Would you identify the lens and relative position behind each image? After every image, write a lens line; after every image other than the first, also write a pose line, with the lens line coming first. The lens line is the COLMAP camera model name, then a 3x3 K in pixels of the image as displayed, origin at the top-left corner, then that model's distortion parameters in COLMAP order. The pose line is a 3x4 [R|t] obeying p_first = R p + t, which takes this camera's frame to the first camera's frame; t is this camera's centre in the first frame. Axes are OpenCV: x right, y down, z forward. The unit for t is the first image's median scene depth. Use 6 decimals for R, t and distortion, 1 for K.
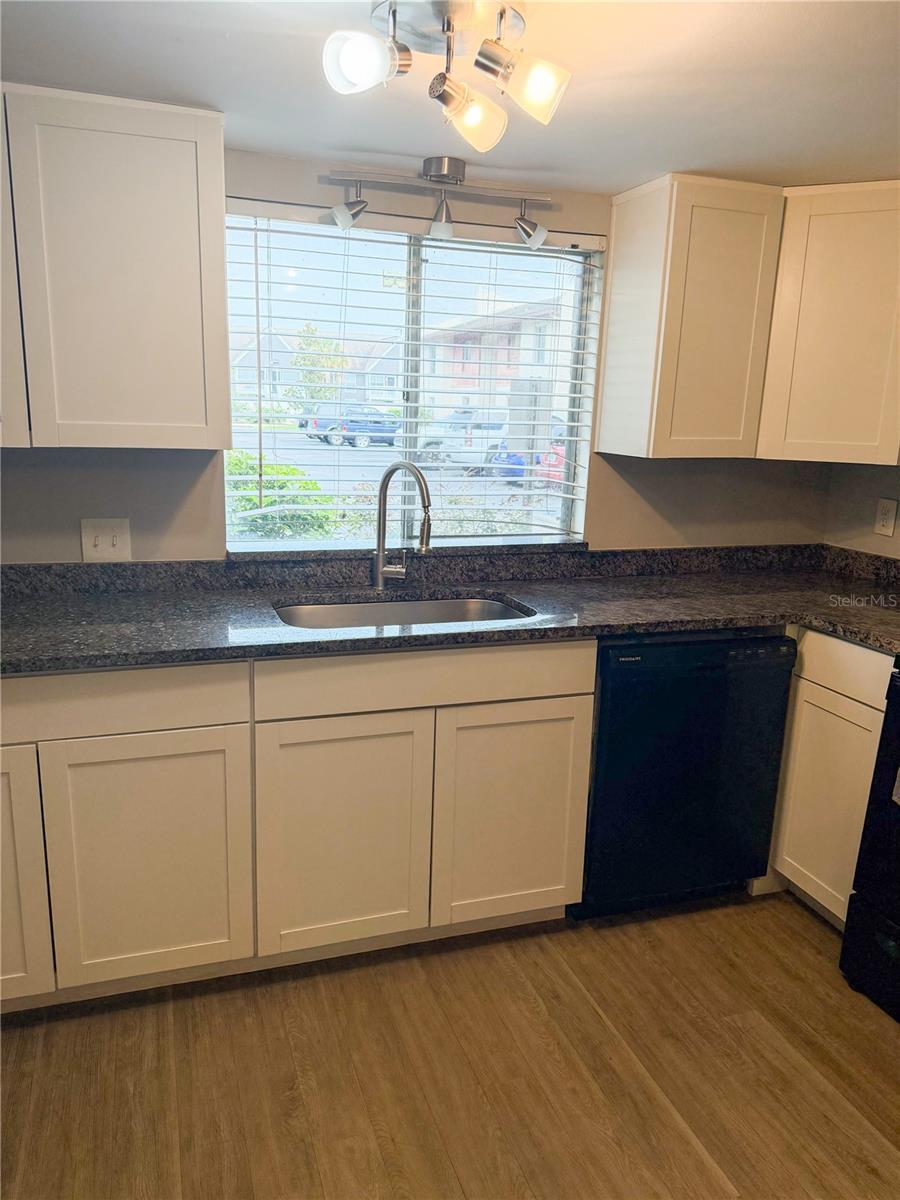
lens RADIAL K [[849.4, 0, 452.4], [0, 849.4, 601.6], [0, 0, 1]] dist [0.024829, -0.027807]
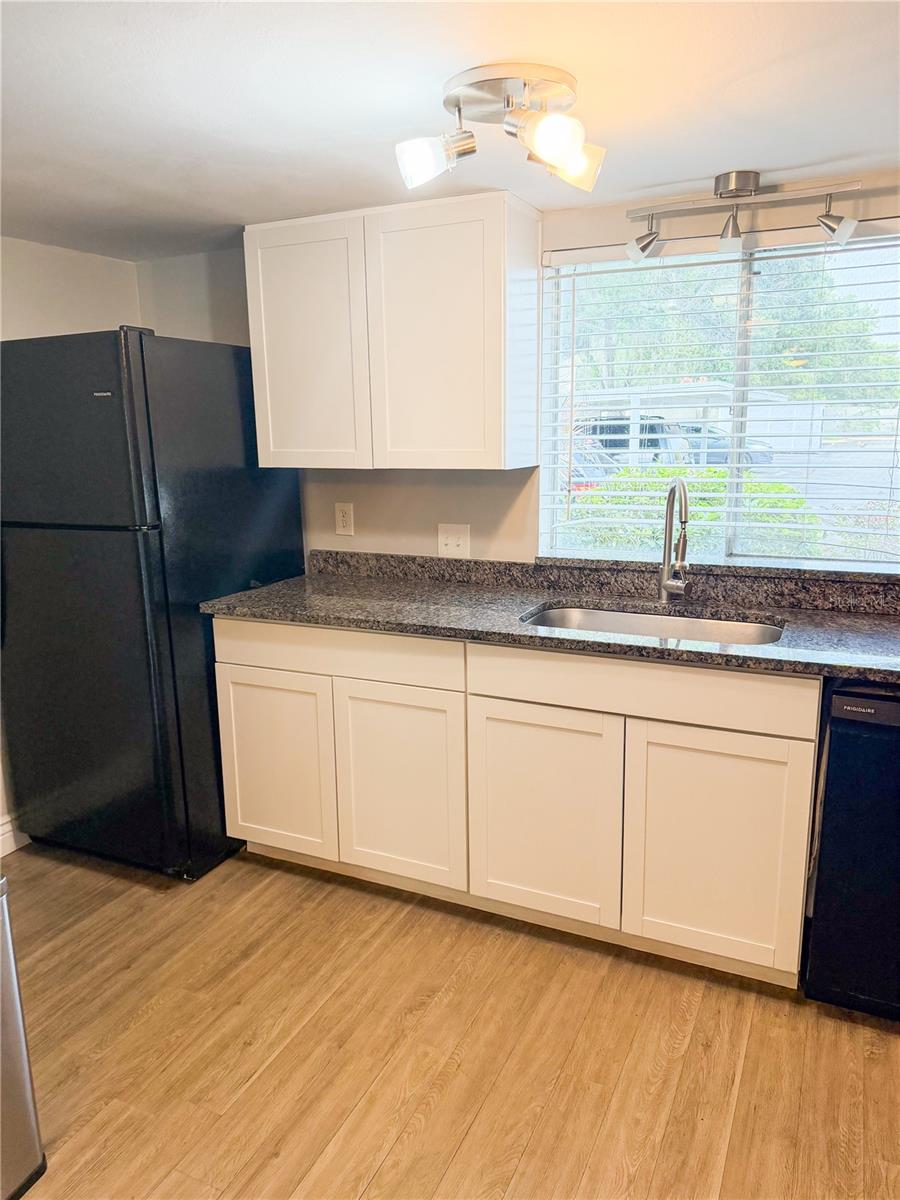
lens RADIAL K [[849.4, 0, 452.5], [0, 849.4, 599.9], [0, 0, 1]] dist [0.024829, -0.027807]
pose [[0.722533, 0.099988, -0.684068, 0.482159], [-0.114488, 0.993129, 0.024237, -0.014971], [0.681791, 0.060806, 0.729016, 0.087520]]
